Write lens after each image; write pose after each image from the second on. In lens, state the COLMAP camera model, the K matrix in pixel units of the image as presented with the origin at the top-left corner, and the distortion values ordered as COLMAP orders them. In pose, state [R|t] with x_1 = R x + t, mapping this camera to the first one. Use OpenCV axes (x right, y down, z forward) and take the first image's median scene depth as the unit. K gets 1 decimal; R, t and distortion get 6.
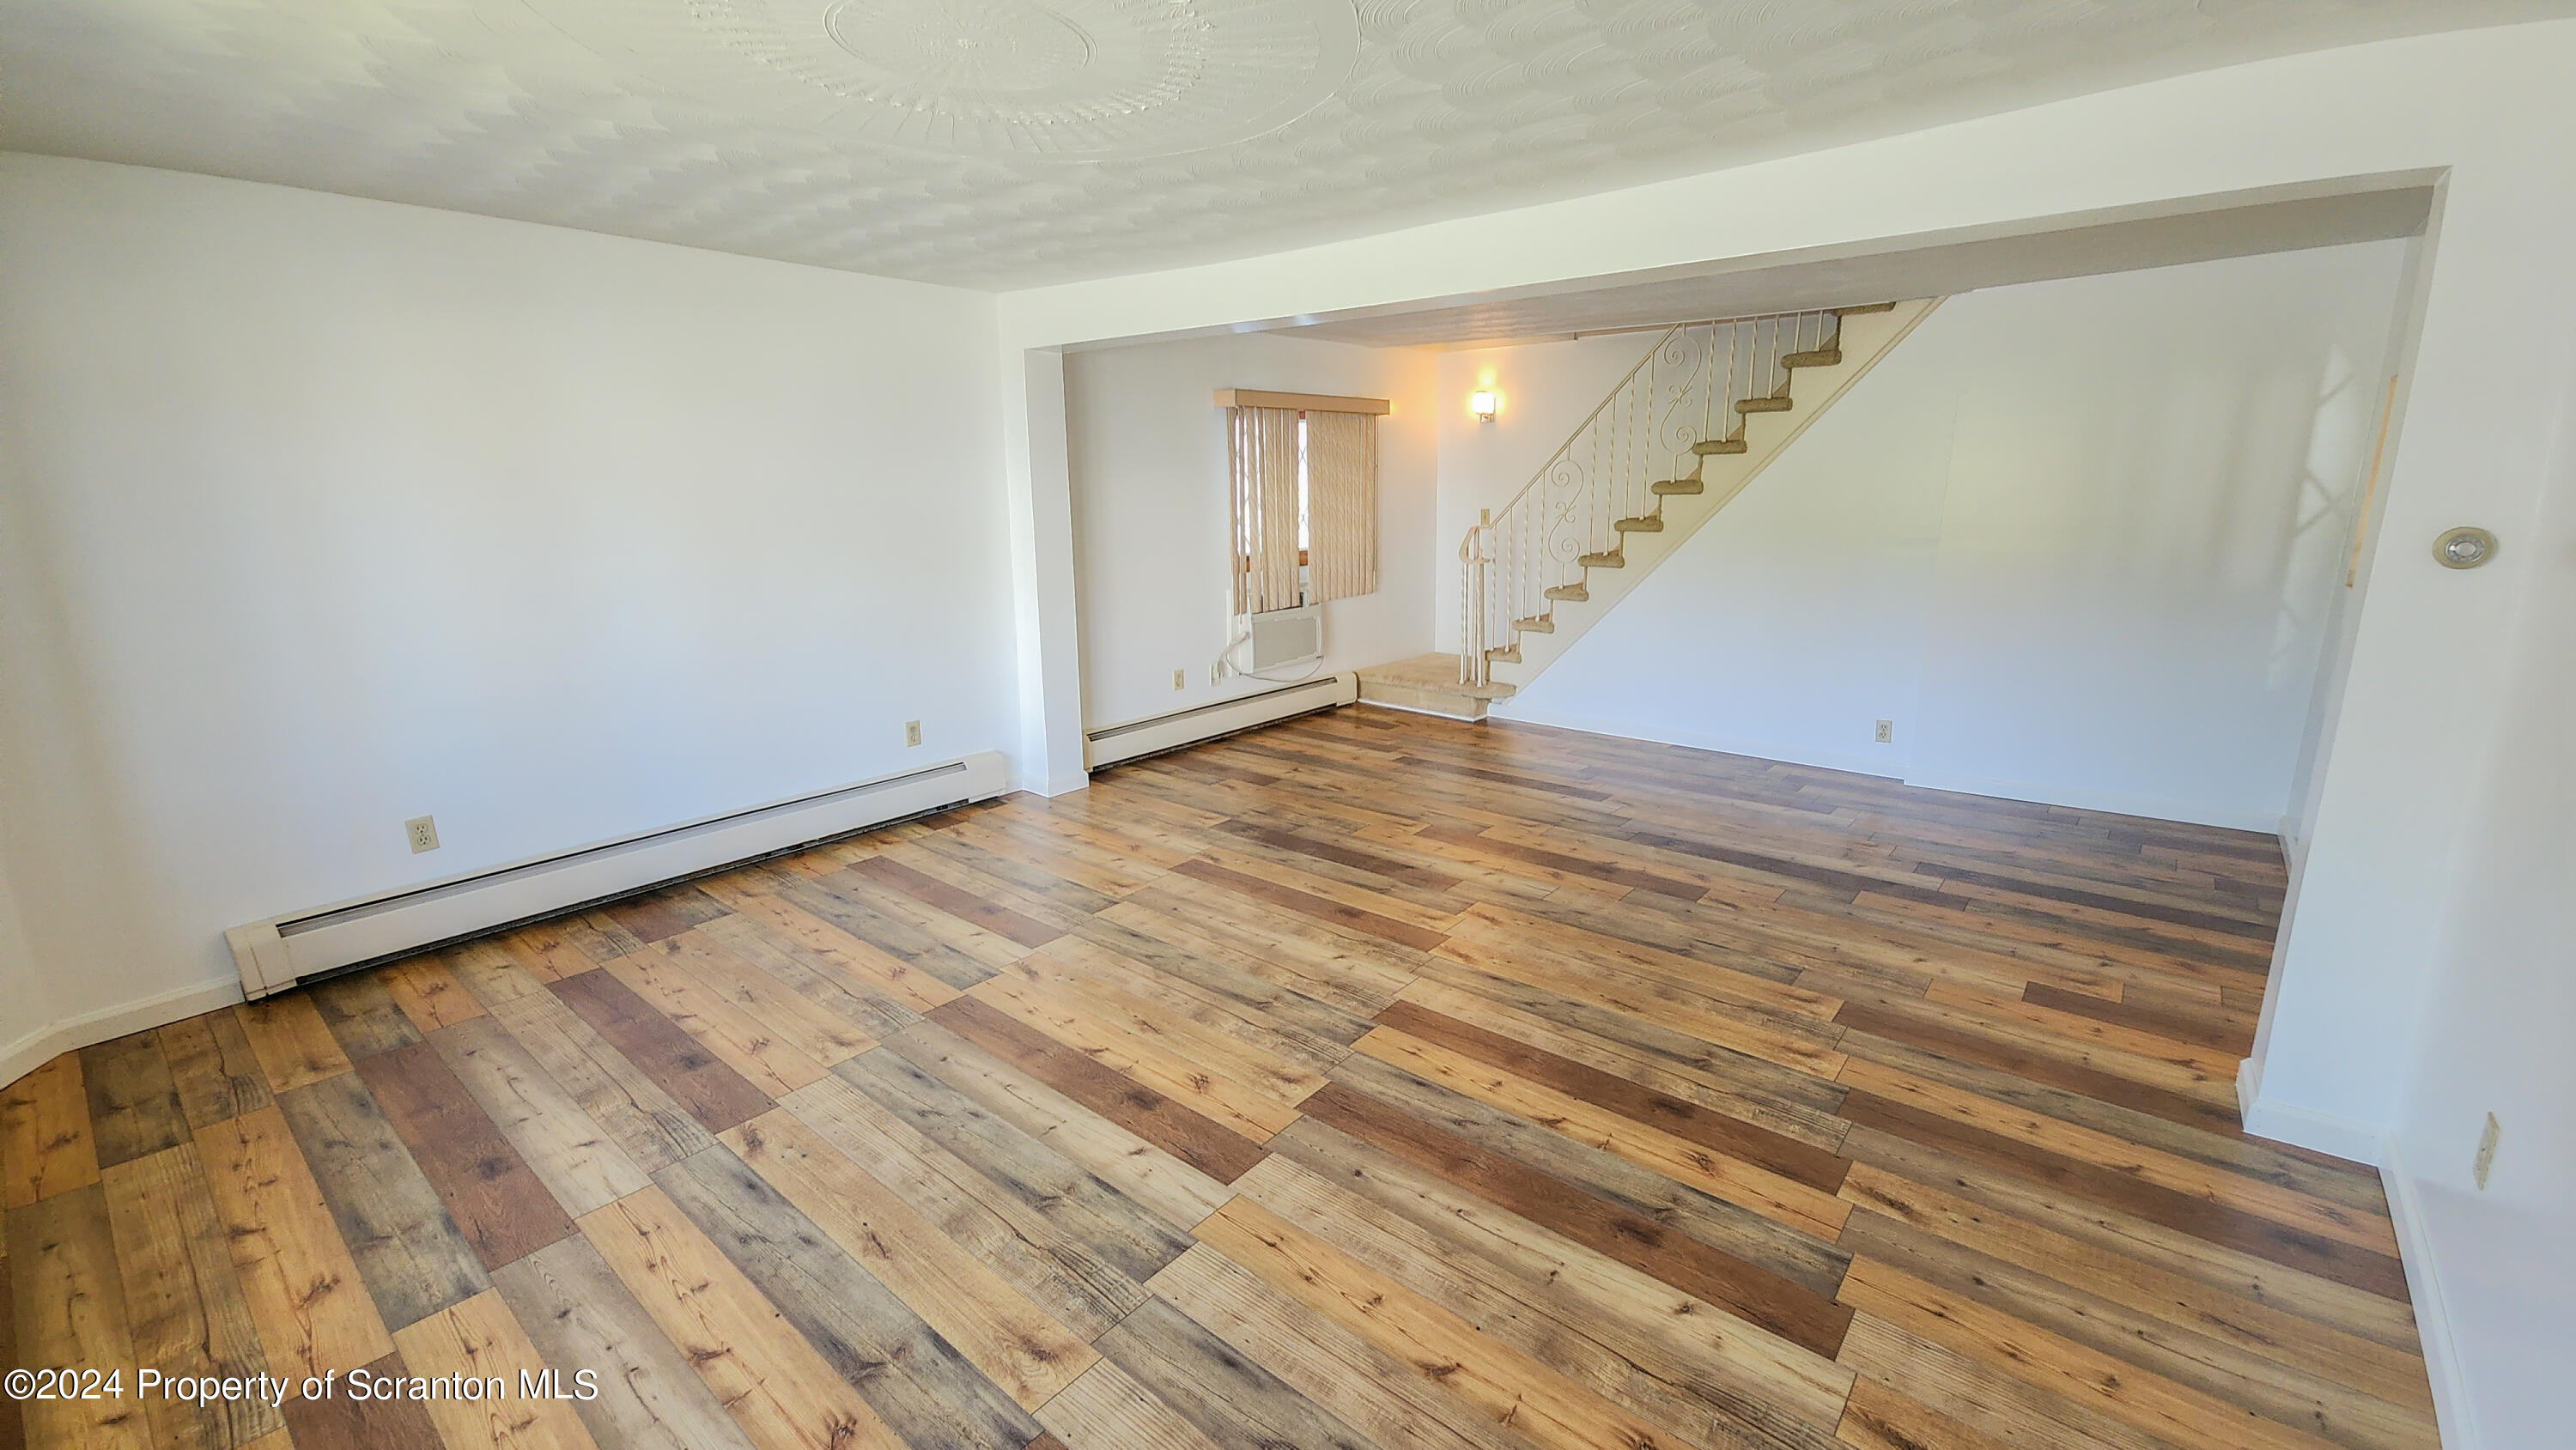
lens RADIAL K [[1054.8, 0, 1290.4], [0, 1054.8, 725.7], [0, 0, 1]] dist [0.001969, -0.000089]
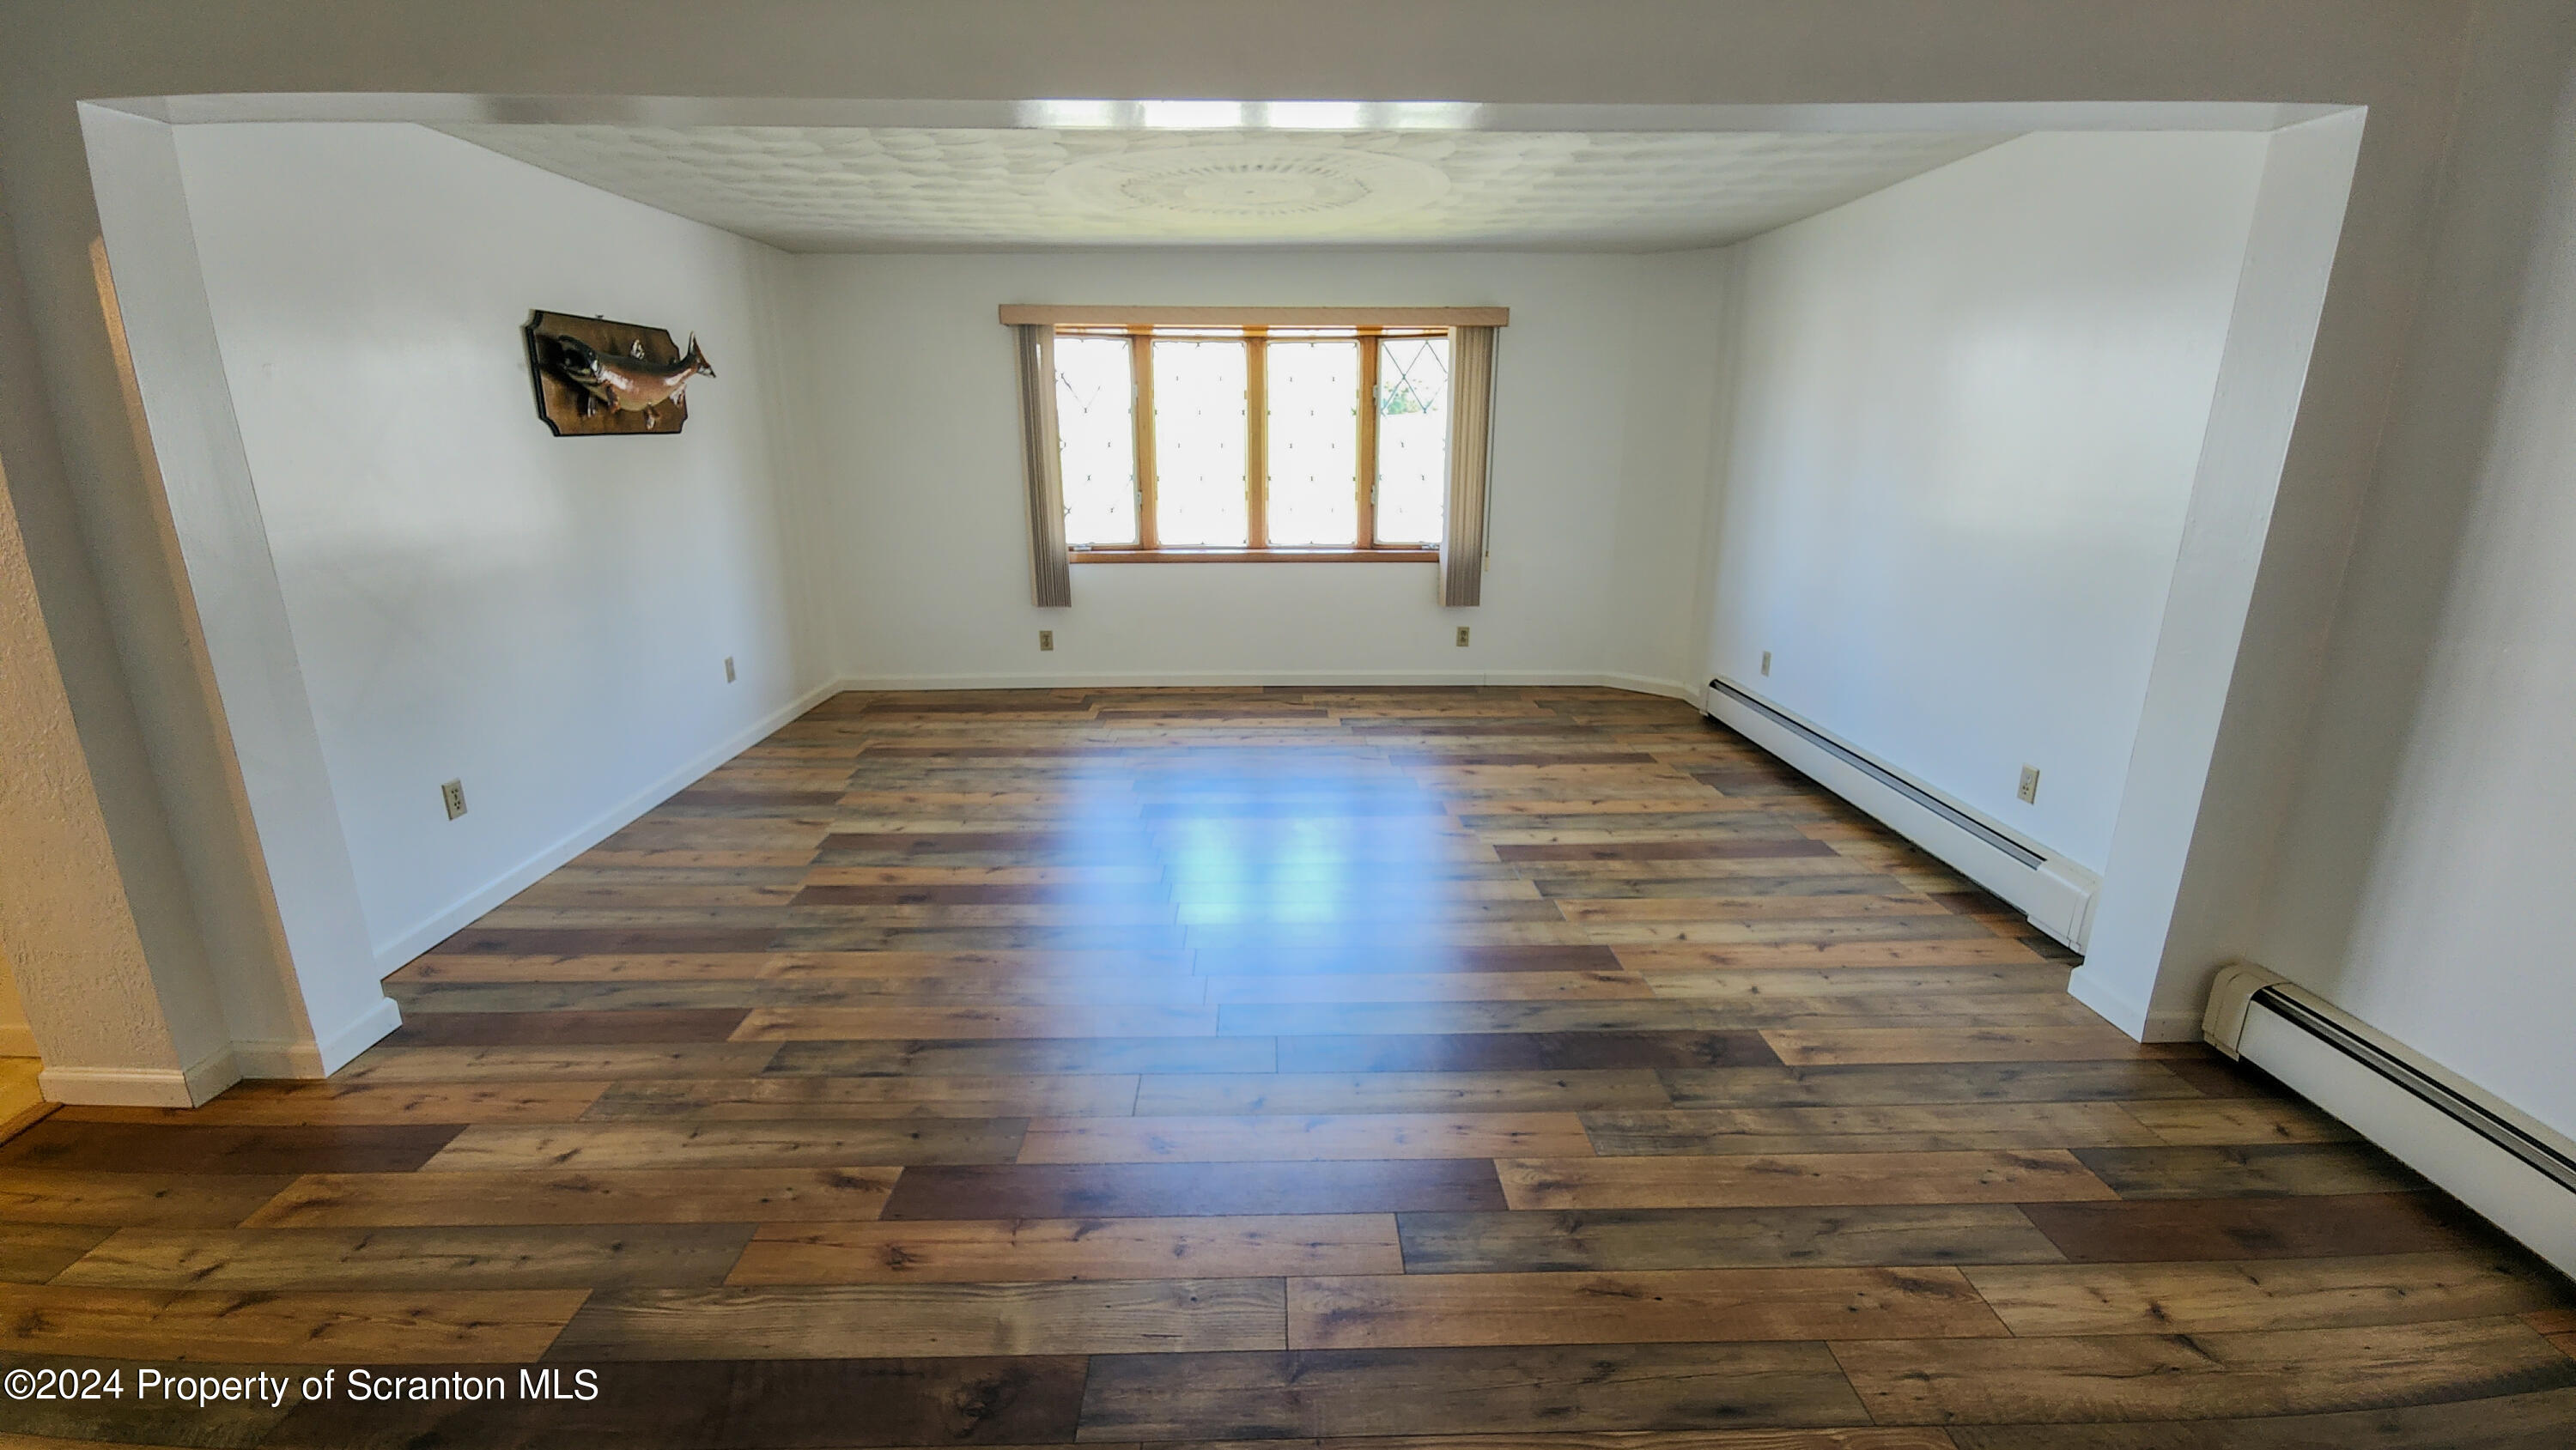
lens RADIAL K [[1063.4, 0, 1289.4], [0, 1063.4, 725.7], [0, 0, 1]] dist [0.001194, -0.000121]
pose [[-0.756161, 0.184514, -0.627834, 0.655241], [-0.140476, 0.891288, 0.431129, -0.388262], [0.639130, 0.414199, -0.648037, 1.693906]]
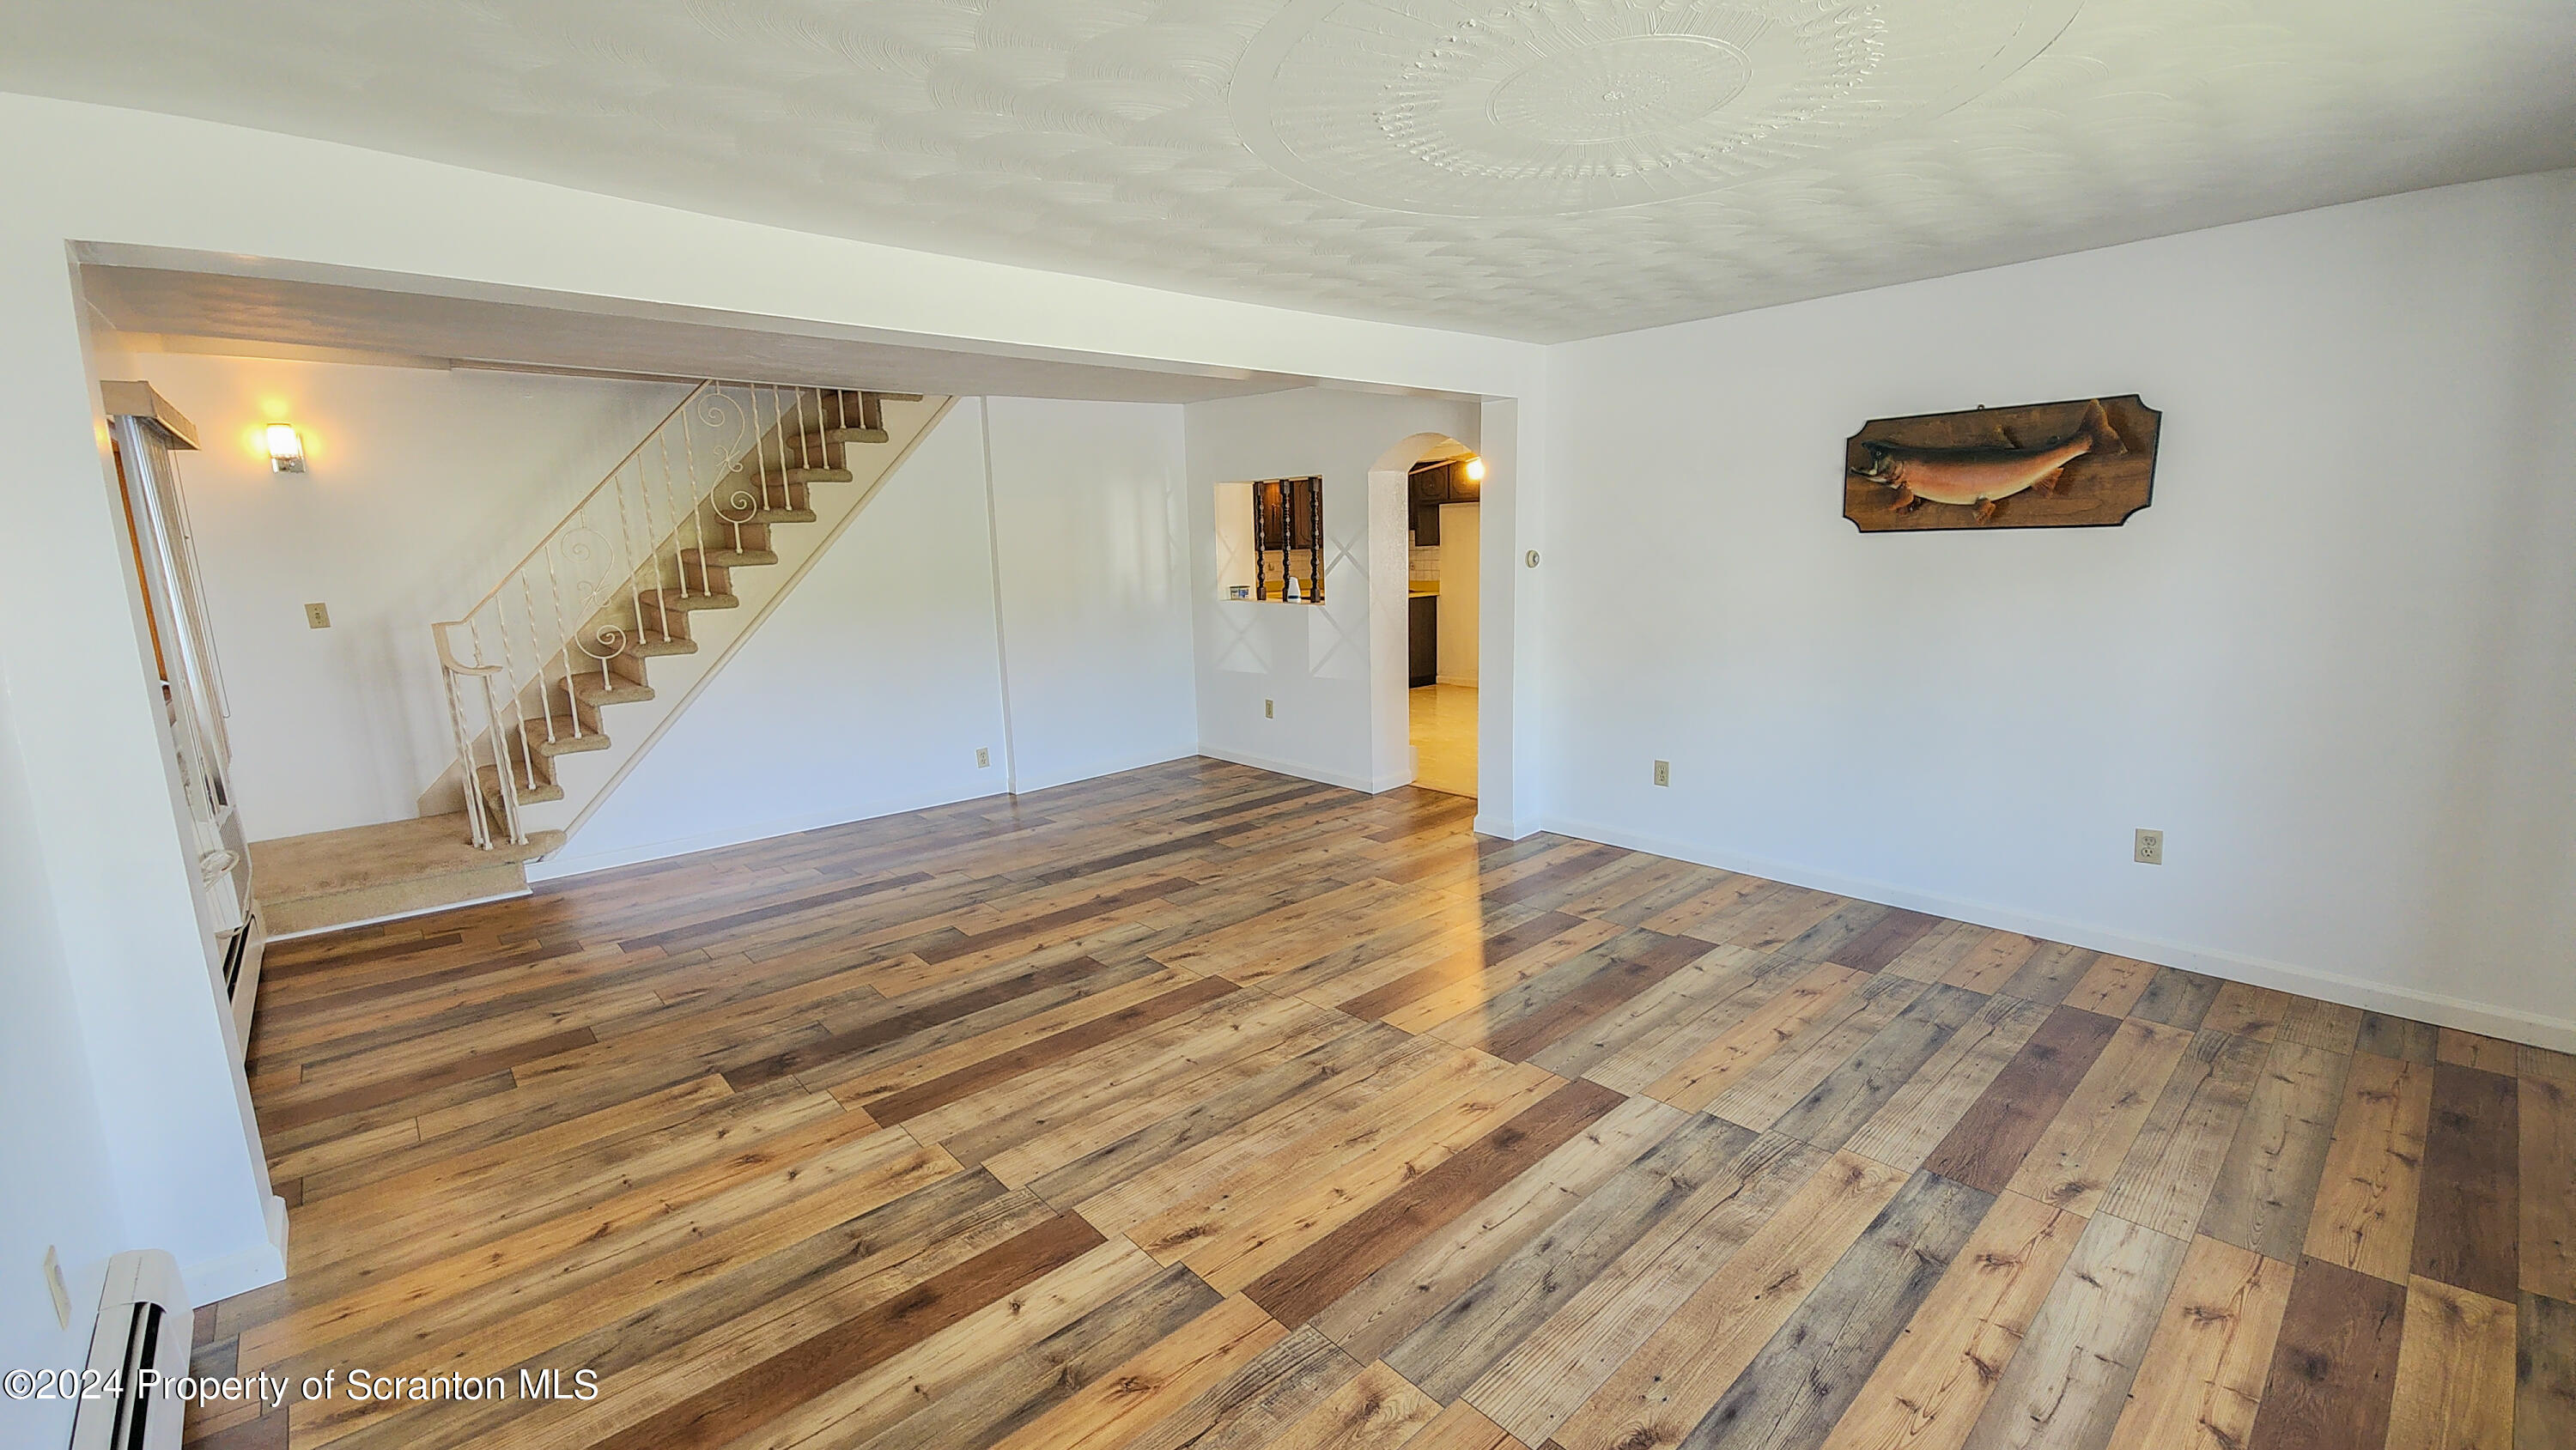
lens RADIAL K [[1054.8, 0, 1290.4], [0, 1054.8, 725.7], [0, 0, 1]] dist [0.001969, -0.000089]
pose [[0.145528, -0.171936, 0.974300, -0.897241], [0.247339, 0.959835, 0.132440, -0.170662], [-0.957938, 0.221709, 0.182209, 0.772122]]
